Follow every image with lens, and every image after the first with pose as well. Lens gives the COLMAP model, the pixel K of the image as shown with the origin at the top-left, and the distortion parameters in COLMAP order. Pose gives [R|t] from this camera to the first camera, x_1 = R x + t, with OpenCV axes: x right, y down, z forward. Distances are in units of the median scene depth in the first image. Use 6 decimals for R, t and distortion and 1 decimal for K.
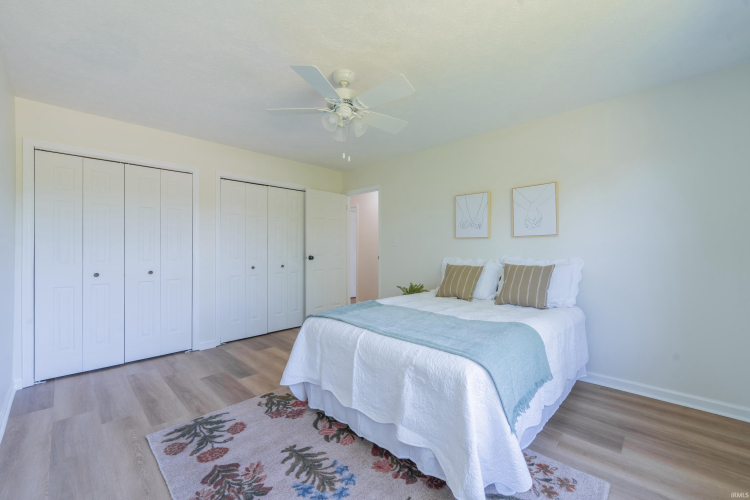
lens RADIAL K [[303.1, 0, 375.0], [0, 303.1, 250.0], [0, 0, 1]] dist [0.000492, -0.000462]
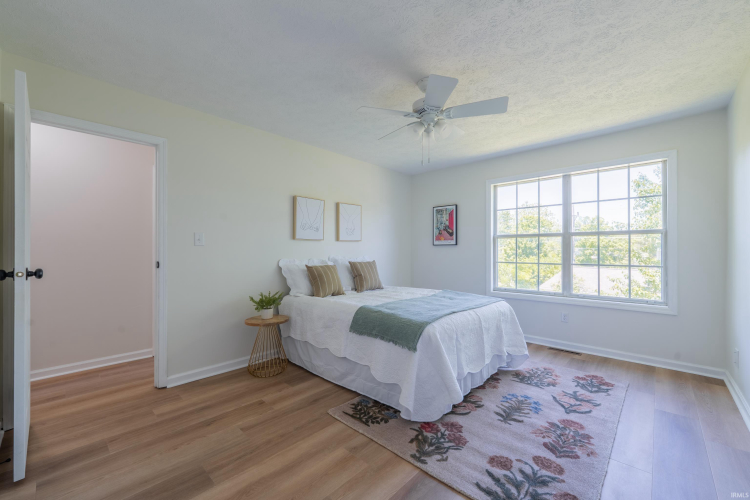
lens RADIAL K [[303.1, 0, 375.0], [0, 303.1, 250.0], [0, 0, 1]] dist [0.000492, -0.000462]
pose [[-0.018488, 0.000380, 0.999829, -1.348843], [-0.001581, 0.999999, -0.000410, -0.006797], [-0.999828, -0.001588, -0.018488, 1.422034]]
